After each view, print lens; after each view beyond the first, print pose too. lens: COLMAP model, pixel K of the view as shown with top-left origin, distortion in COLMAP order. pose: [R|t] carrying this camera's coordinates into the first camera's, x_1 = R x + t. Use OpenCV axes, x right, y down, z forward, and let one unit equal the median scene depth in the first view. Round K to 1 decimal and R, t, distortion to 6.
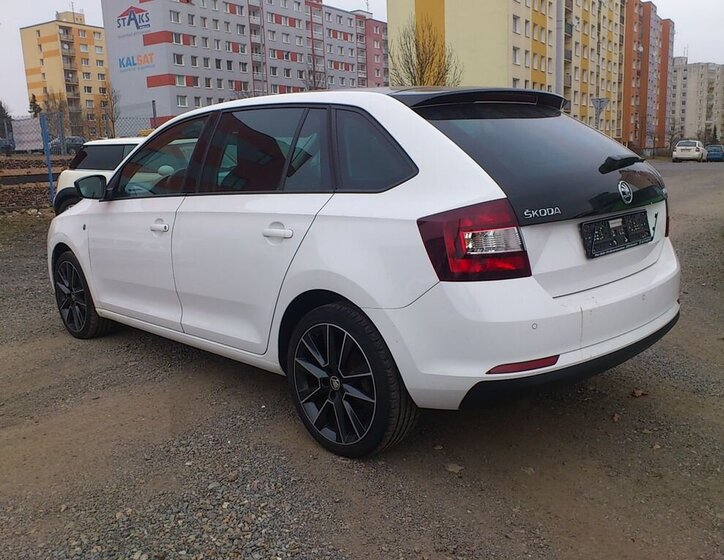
lens RADIAL K [[664.9, 0, 376.8], [0, 664.9, 287.7], [0, 0, 1]] dist [0.002839, 0.003051]
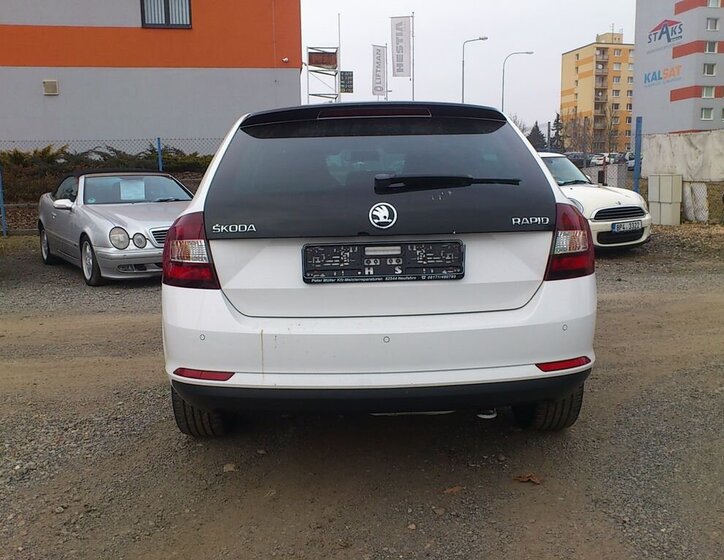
lens RADIAL K [[669.1, 0, 362.0], [0, 669.1, 280.0], [0, 0, 1]] dist [0.003329, 0.004405]
pose [[0.732231, 0.122628, -0.669926, 1.061879], [-0.145720, 0.989086, 0.021777, -0.084341], [0.665285, 0.081675, 0.742108, 0.373889]]
